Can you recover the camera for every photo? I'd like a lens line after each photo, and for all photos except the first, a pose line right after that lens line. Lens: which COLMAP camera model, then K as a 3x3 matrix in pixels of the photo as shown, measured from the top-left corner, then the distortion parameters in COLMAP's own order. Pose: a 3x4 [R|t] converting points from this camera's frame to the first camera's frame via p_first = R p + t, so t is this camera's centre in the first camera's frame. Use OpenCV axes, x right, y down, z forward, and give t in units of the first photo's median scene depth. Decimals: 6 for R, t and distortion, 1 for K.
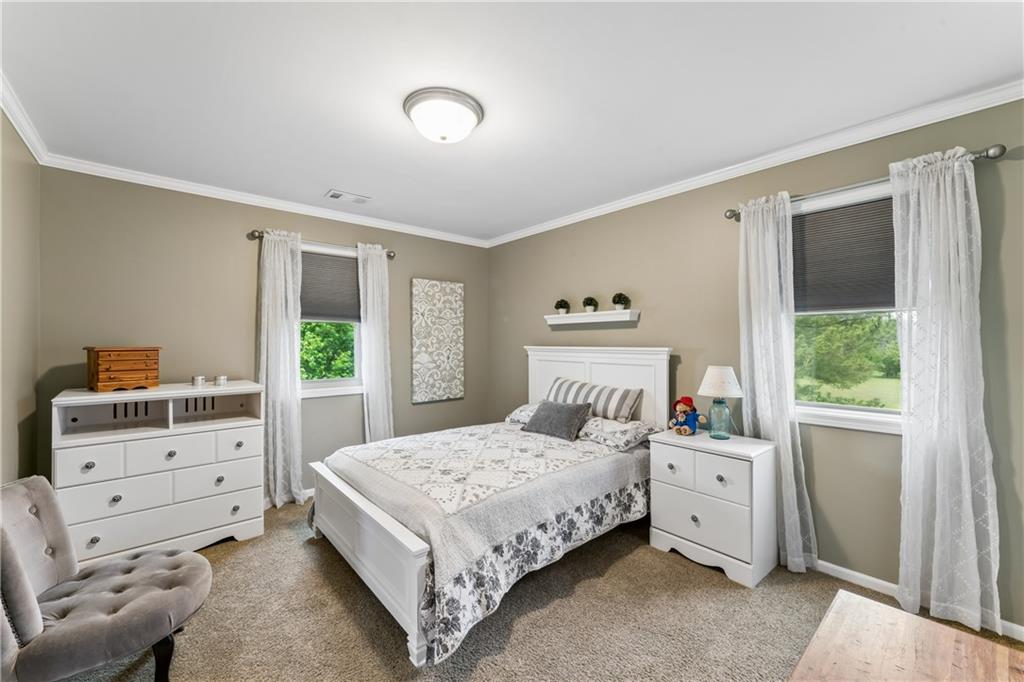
lens RADIAL K [[419.1, 0, 507.1], [0, 419.1, 339.4], [0, 0, 1]] dist [-0.000402, -0.000014]
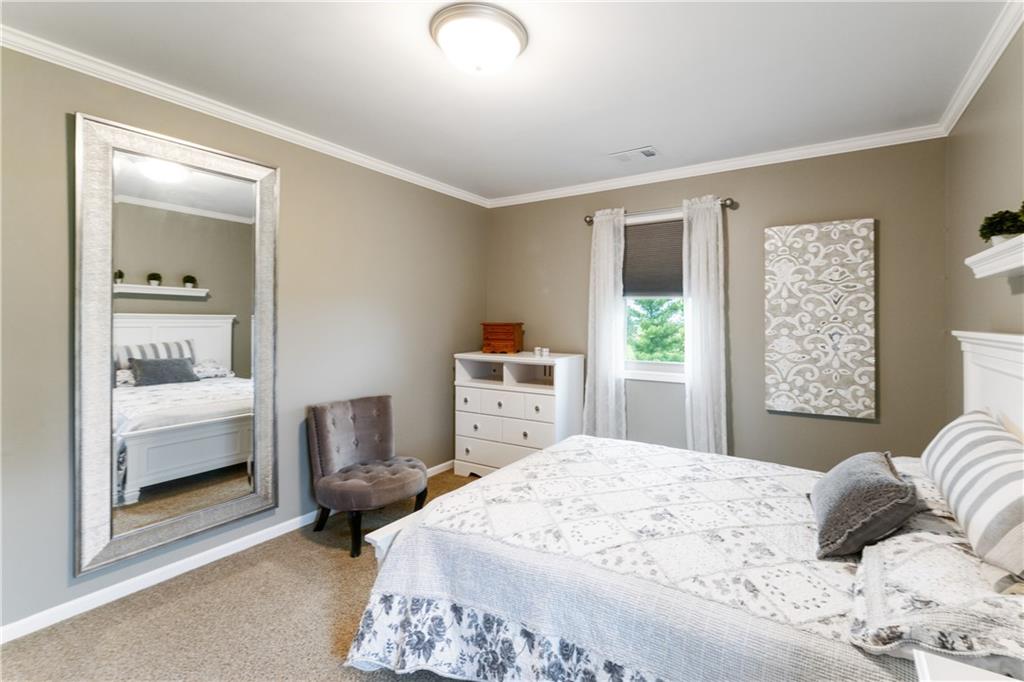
lens RADIAL K [[442.1, 0, 544.2], [0, 442.1, 315.0], [0, 0, 1]] dist [-0.000377, -0.000038]
pose [[0.313619, -0.008958, -0.949507, 0.419726], [0.000920, 0.999958, -0.009130, 0.003729], [0.949548, 0.001990, 0.313614, 0.512794]]
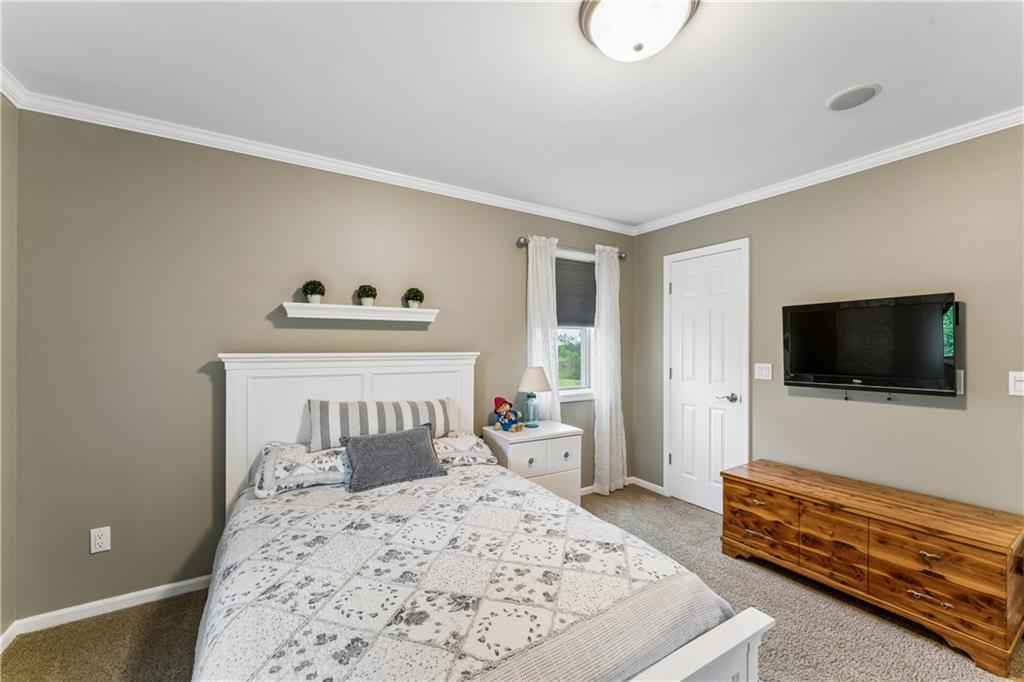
lens RADIAL K [[415.7, 0, 512.0], [0, 415.7, 341.0], [0, 0, 1]] dist [-0.000596, -0.000027]
pose [[0.136603, 0.007725, 0.990596, -0.507535], [-0.010287, 0.999927, -0.006379, -0.000479], [-0.990572, -0.009318, 0.136672, 0.663076]]
